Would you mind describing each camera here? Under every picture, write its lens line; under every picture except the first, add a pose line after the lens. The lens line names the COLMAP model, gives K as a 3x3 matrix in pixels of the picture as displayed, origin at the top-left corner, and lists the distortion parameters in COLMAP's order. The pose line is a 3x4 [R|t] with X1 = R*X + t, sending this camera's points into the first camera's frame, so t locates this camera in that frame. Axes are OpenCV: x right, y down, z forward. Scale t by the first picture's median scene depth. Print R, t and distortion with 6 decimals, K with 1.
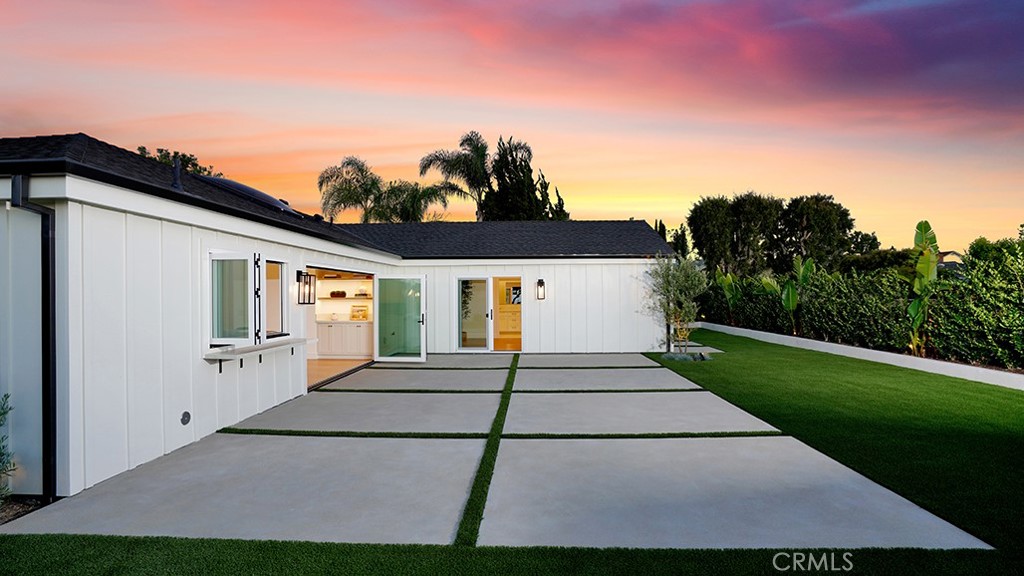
lens RADIAL K [[476.1, 0, 519.7], [0, 476.1, 285.4], [0, 0, 1]] dist [-0.065699, 0.034149]
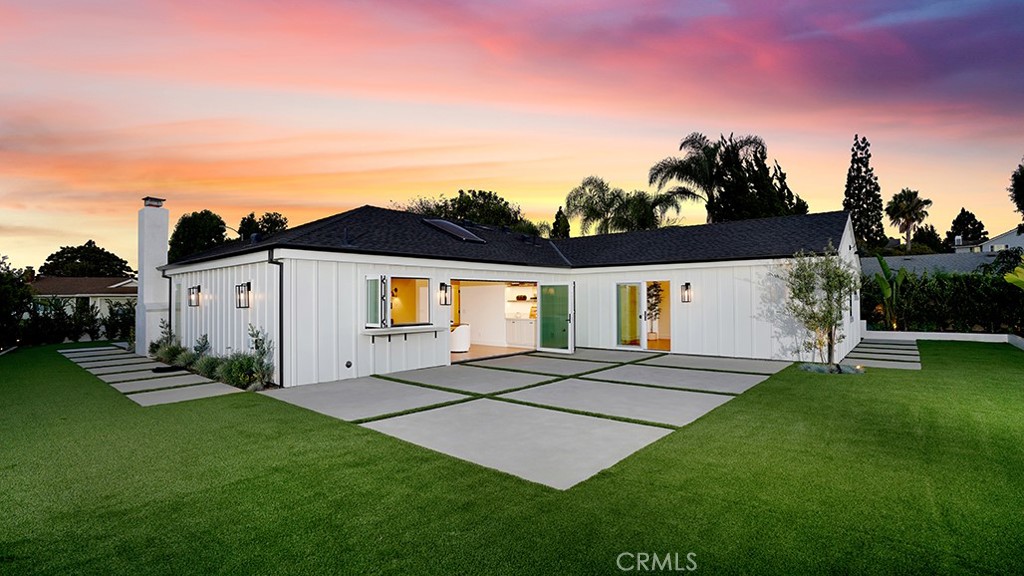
lens RADIAL K [[476.1, 0, 519.7], [0, 476.1, 285.4], [0, 0, 1]] dist [-0.065699, 0.034149]
pose [[0.792771, -0.015208, -0.609329, 0.386011], [0.013075, 0.999883, -0.007945, -0.004537], [0.609379, -0.001669, 0.792877, -0.037641]]
